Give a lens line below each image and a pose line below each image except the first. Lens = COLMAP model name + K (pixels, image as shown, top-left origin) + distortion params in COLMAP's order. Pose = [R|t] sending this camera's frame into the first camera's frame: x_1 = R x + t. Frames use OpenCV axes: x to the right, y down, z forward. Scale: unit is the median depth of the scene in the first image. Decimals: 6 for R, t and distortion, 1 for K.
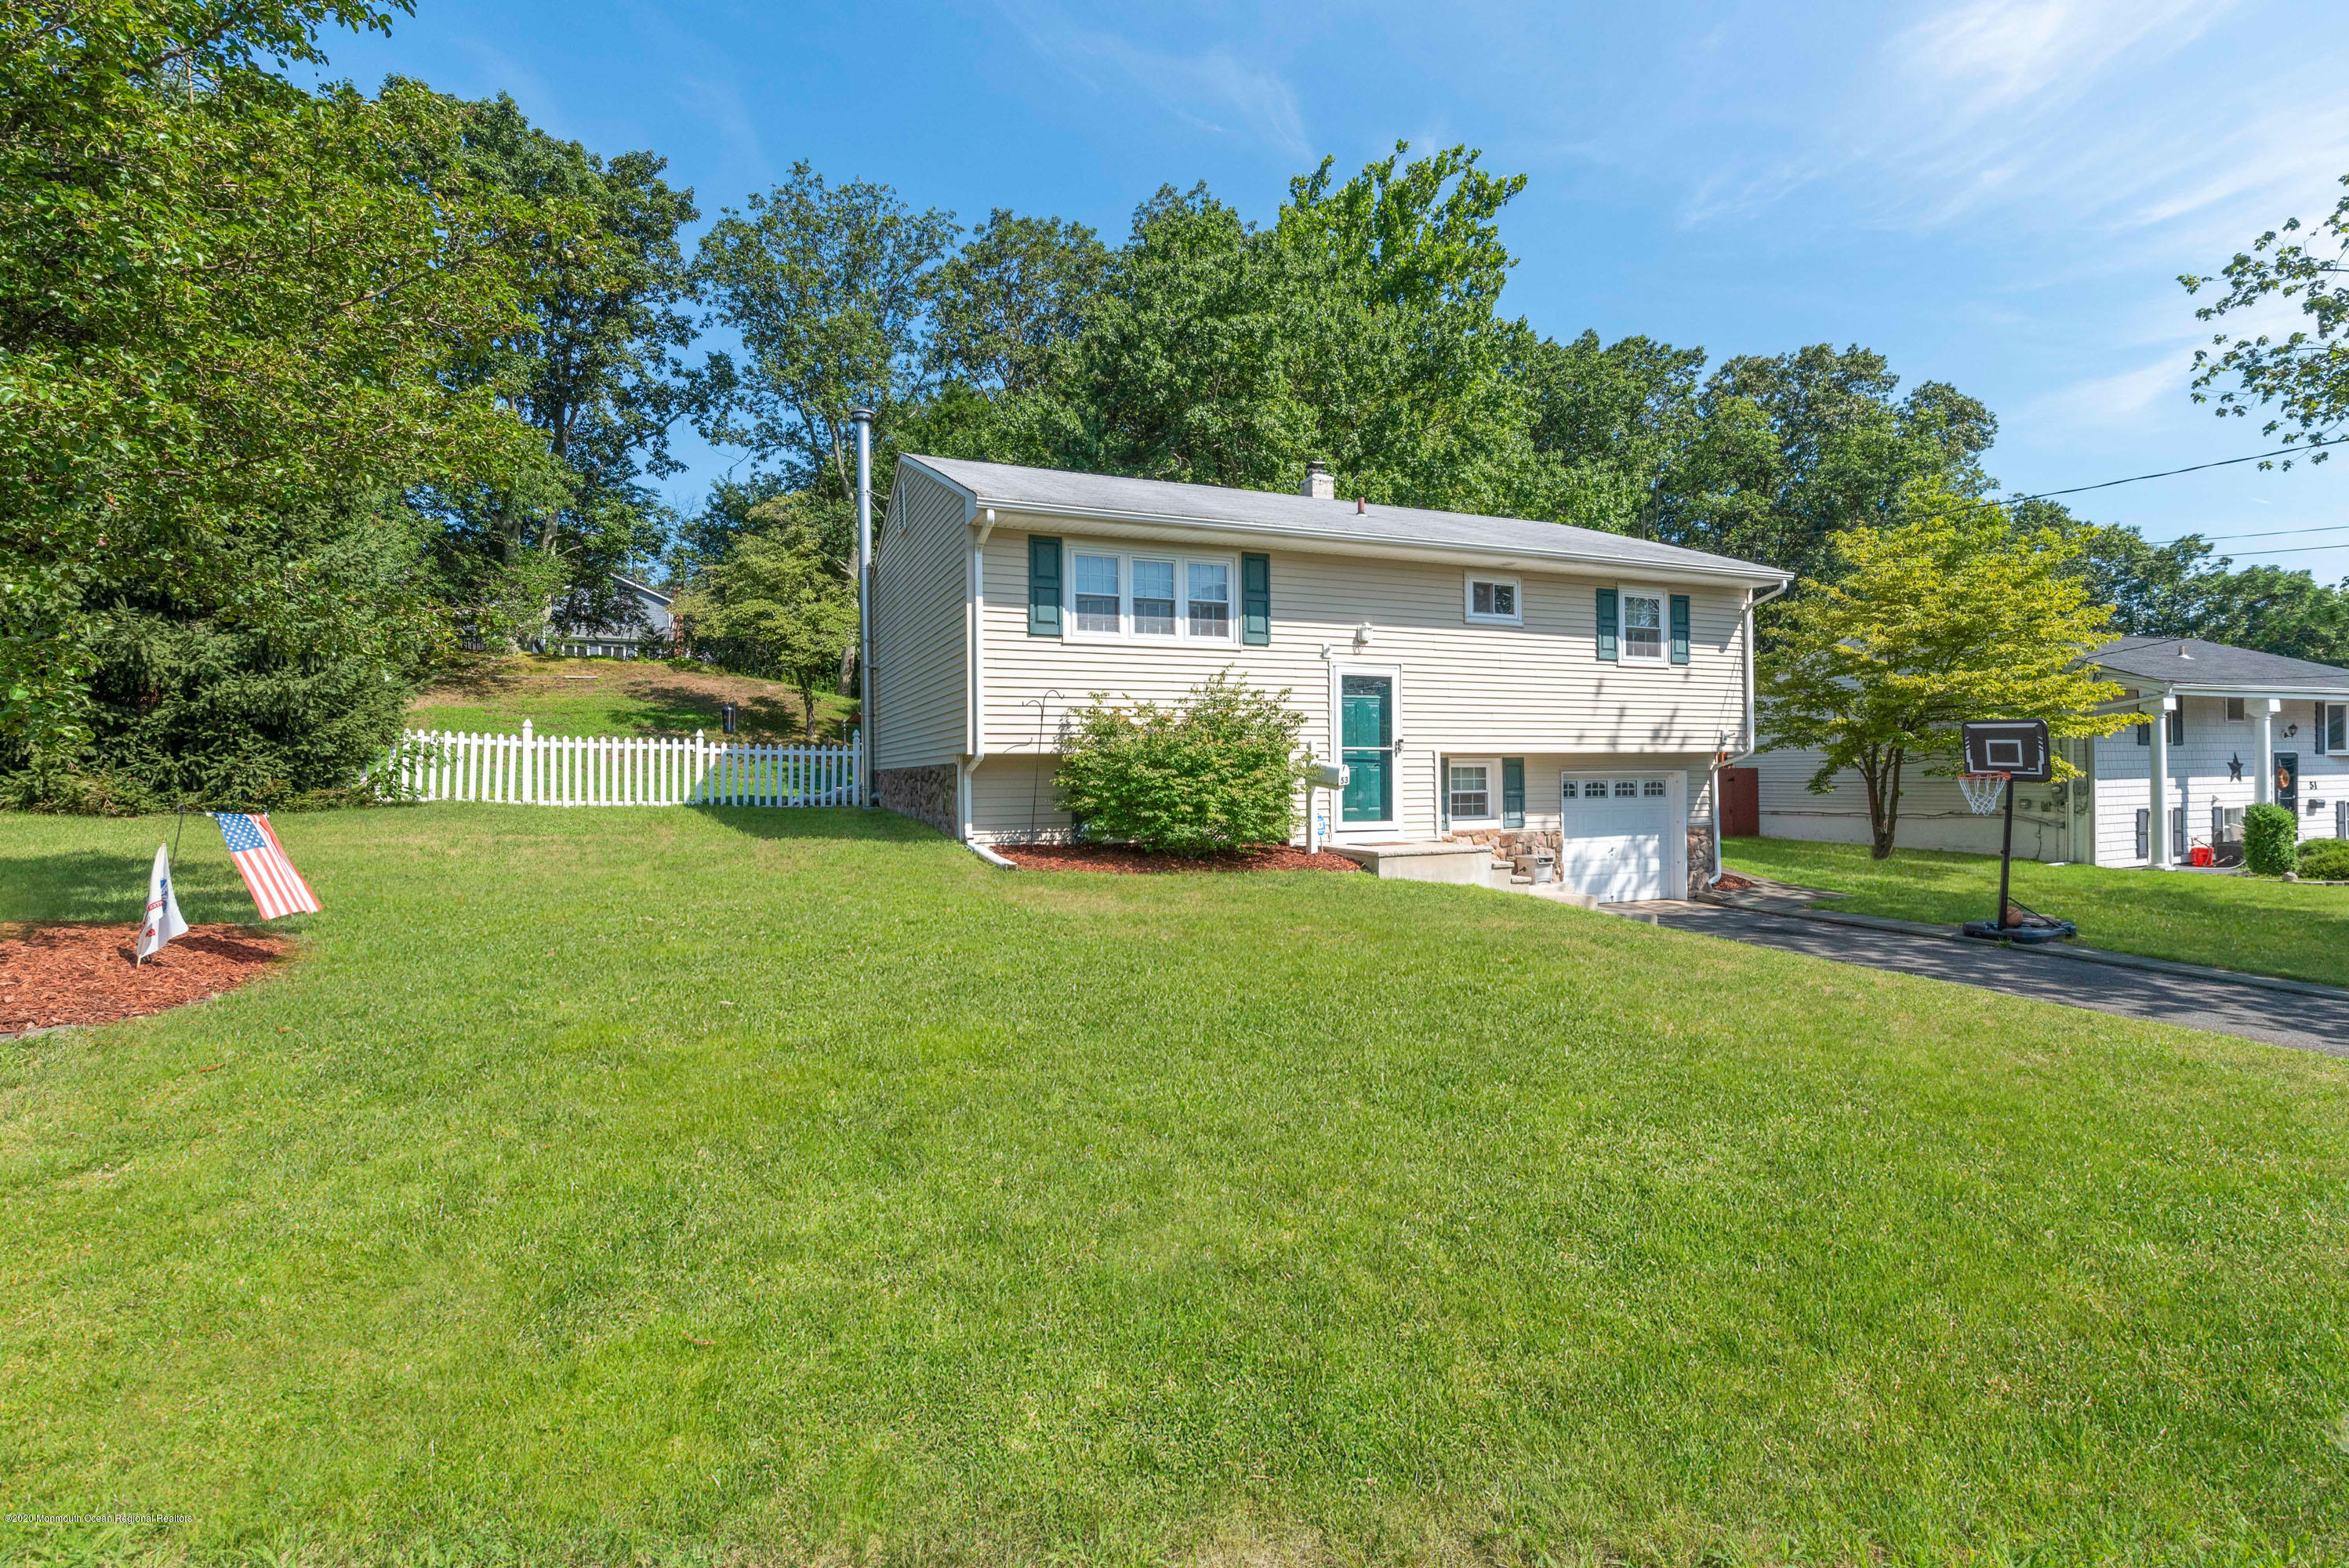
lens RADIAL K [[1013.4, 0, 1162.0], [0, 1013.4, 774.6], [0, 0, 1]] dist [0.001767, 0.000023]
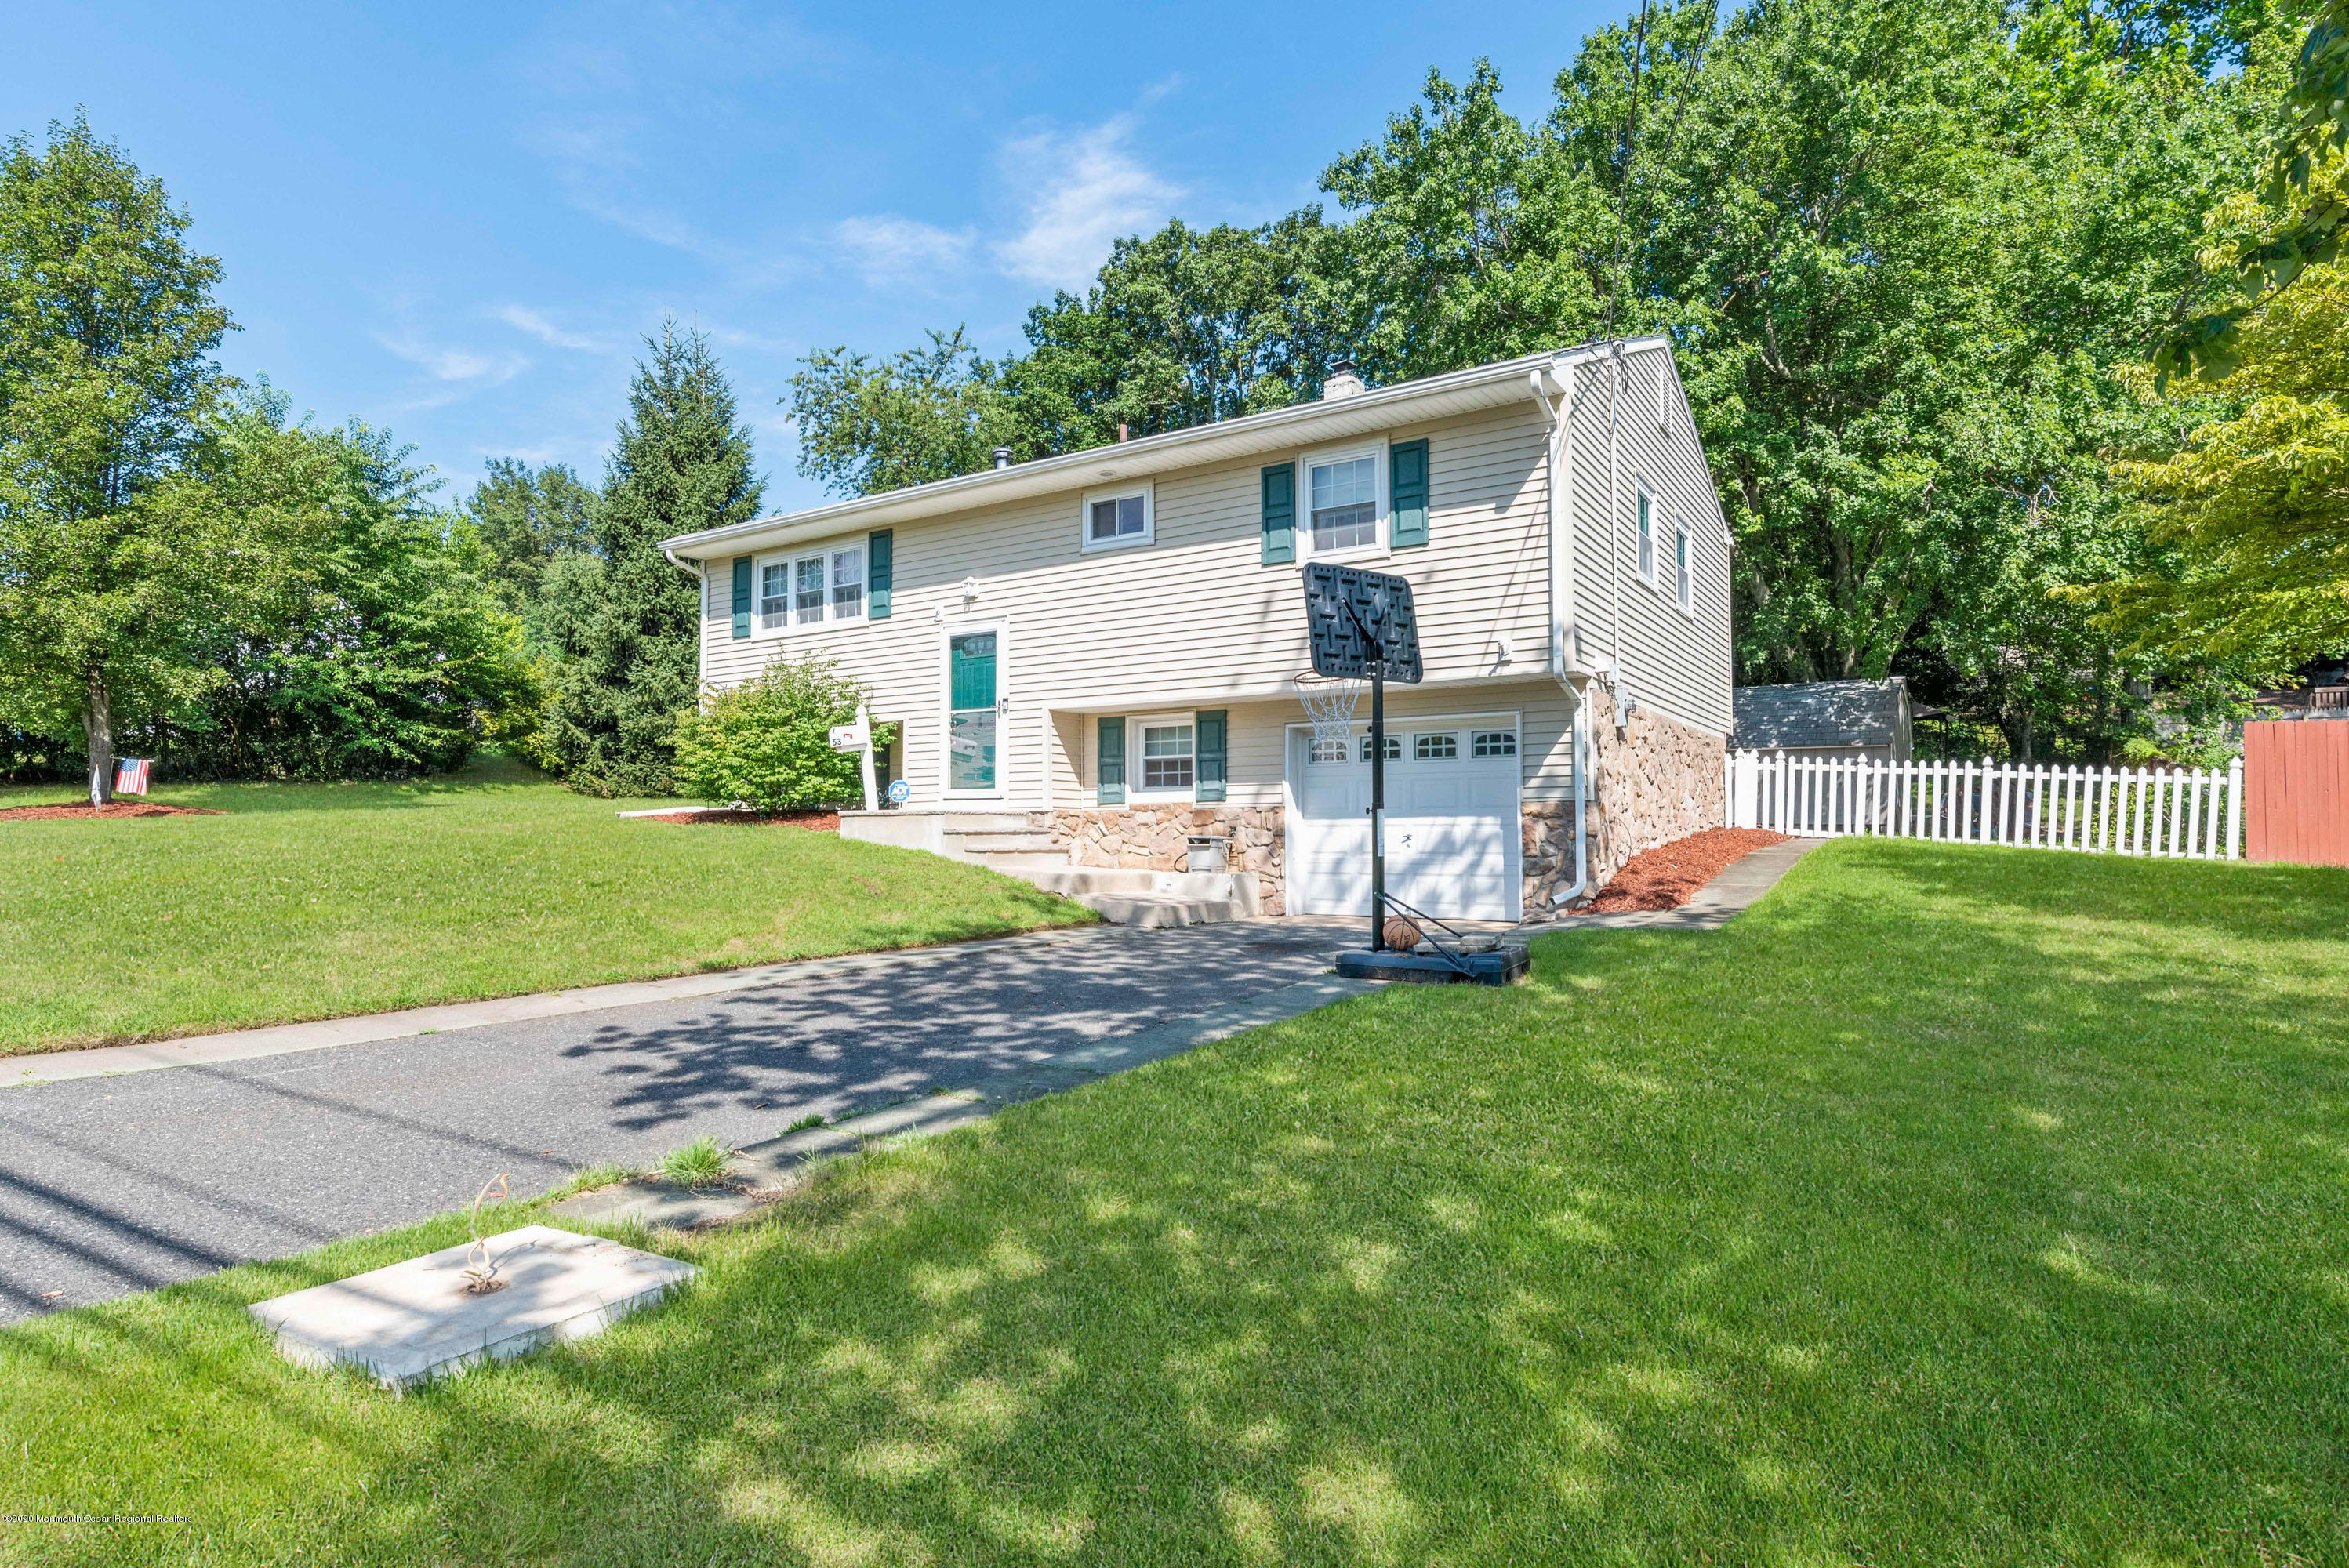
lens RADIAL K [[1219.3, 0, 1212.2], [0, 1219.3, 783.3], [0, 0, 1]] dist [0.001071, 0.000065]
pose [[0.591502, -0.027454, -0.805836, 1.190030], [0.001734, 0.999461, -0.032777, 0.075202], [0.806302, 0.017991, 0.591231, 0.496109]]
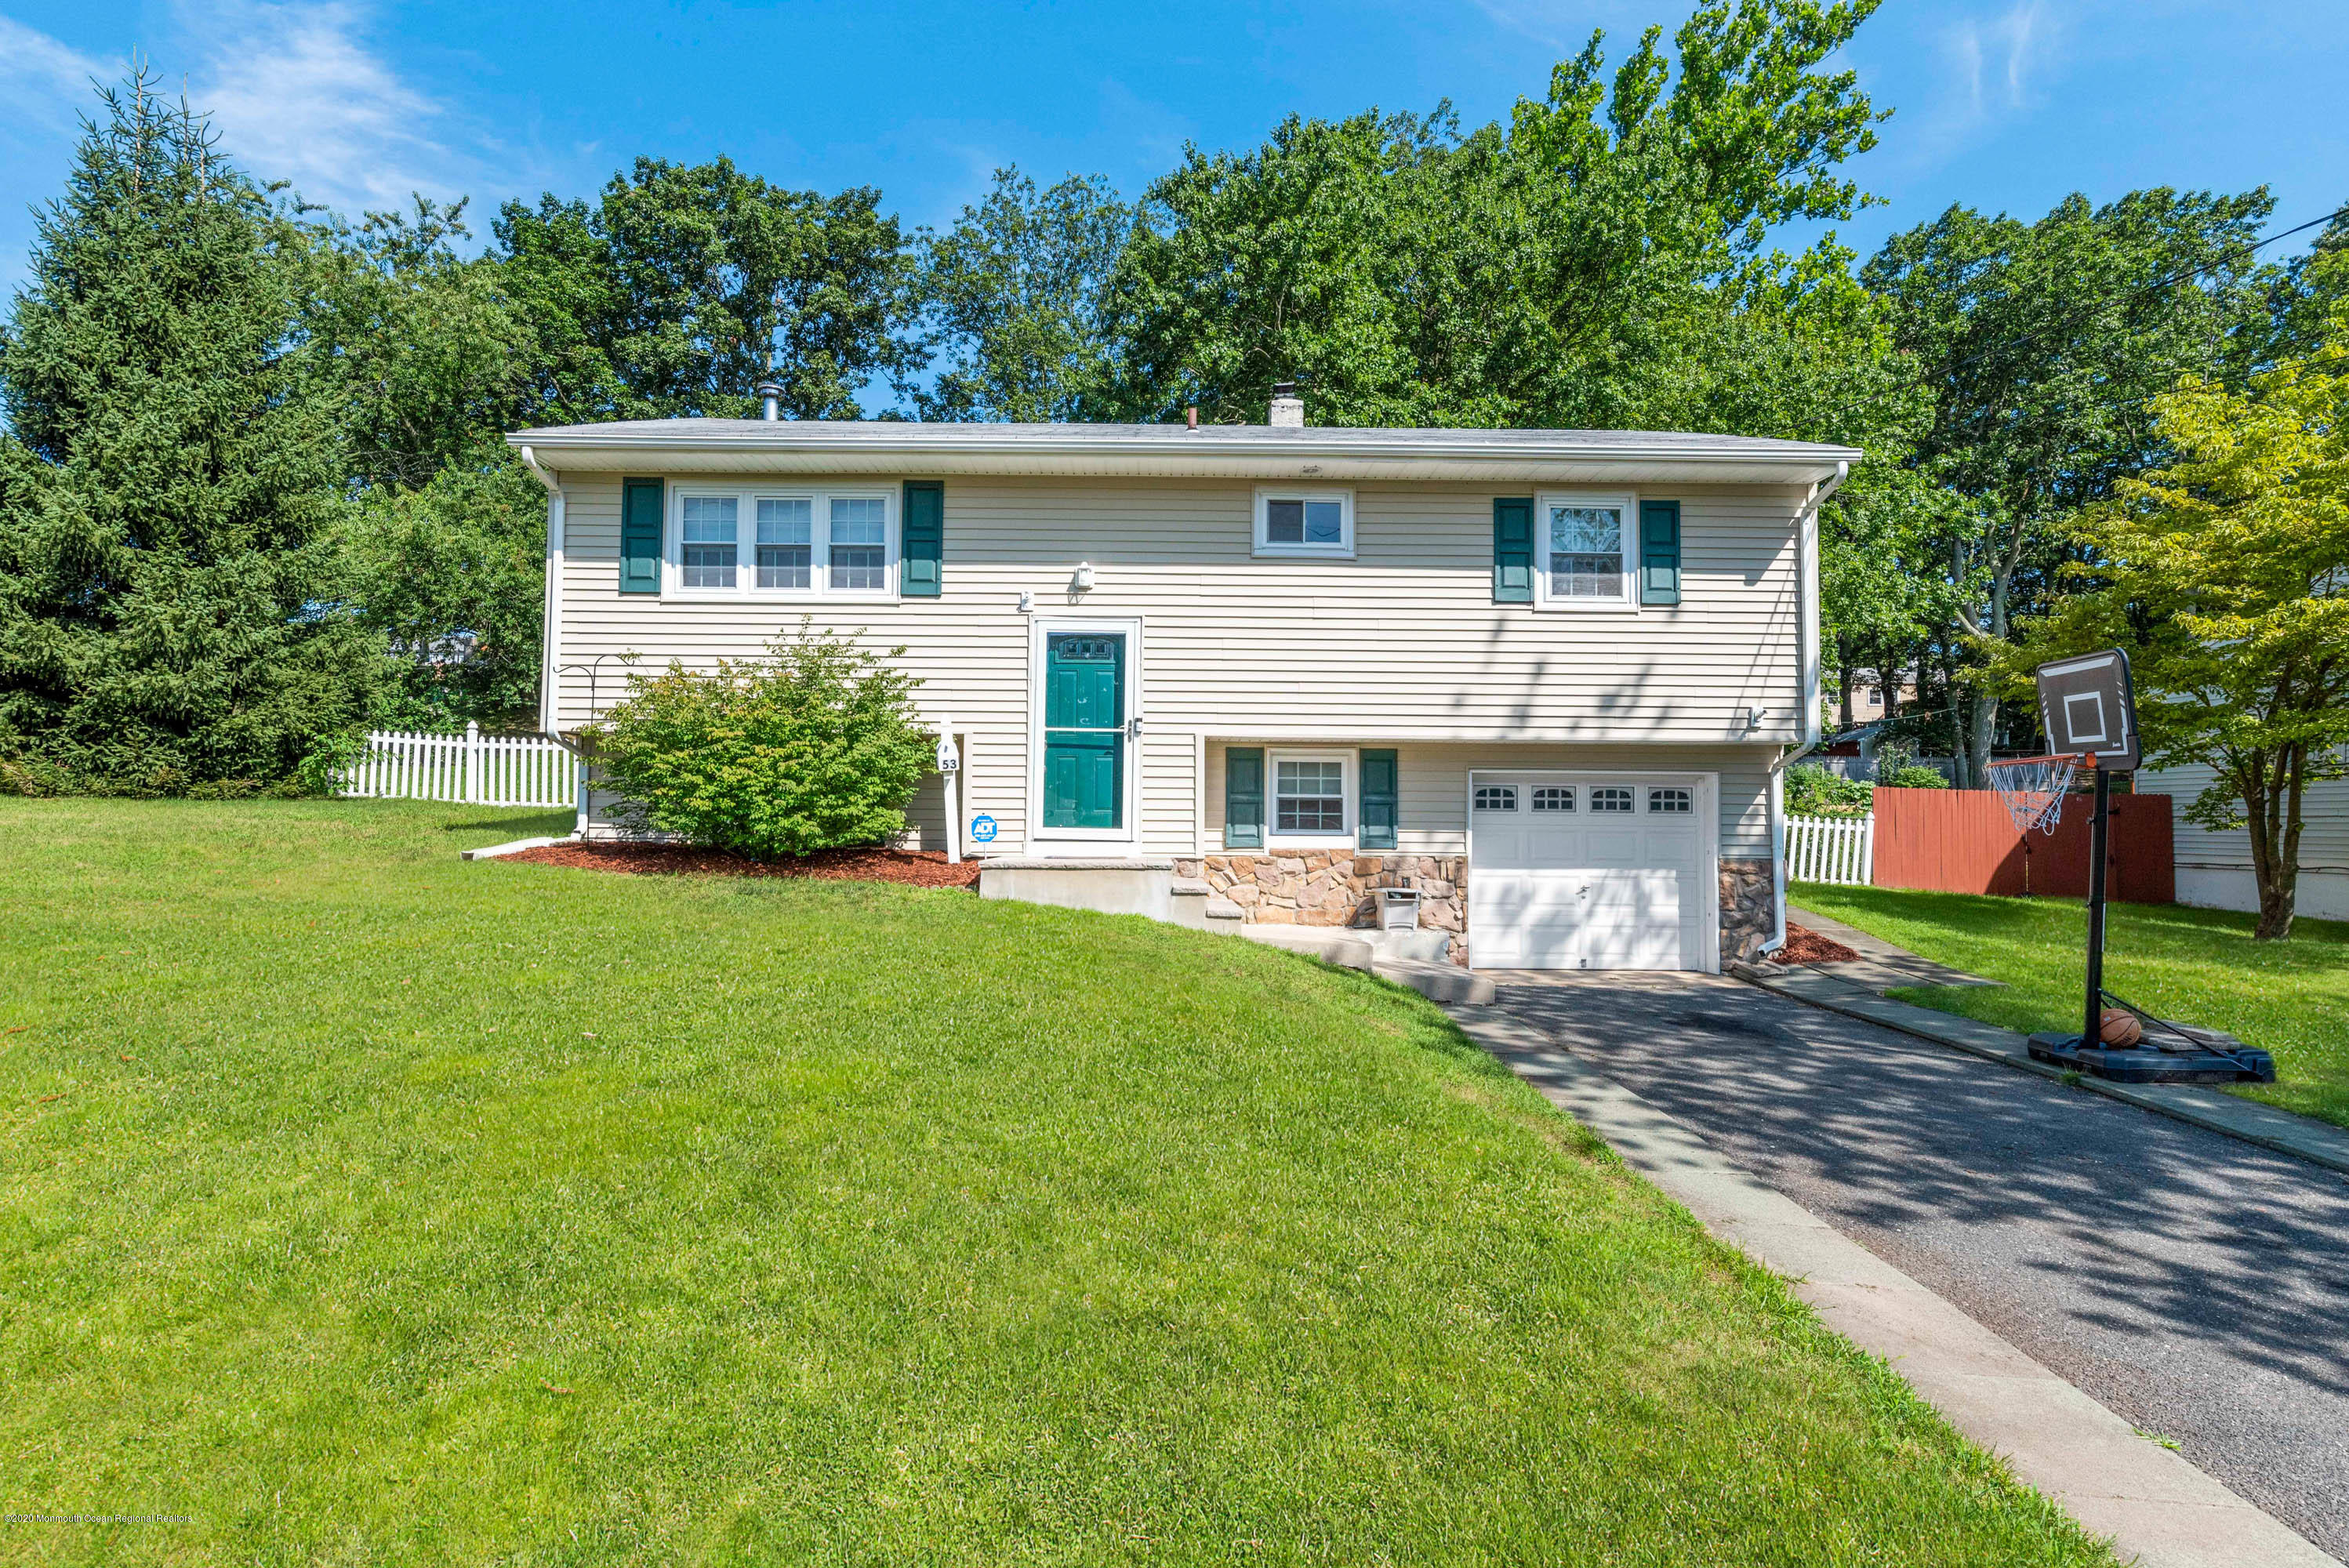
lens RADIAL K [[1110.8, 0, 1181.2], [0, 1110.8, 779.6], [0, 0, 1]] dist [0.001295, -0.001249]
pose [[0.931423, 0.003855, -0.363919, 0.544667], [-0.016109, 0.999401, -0.030643, 0.033238], [0.363583, 0.034404, 0.930926, 0.256968]]
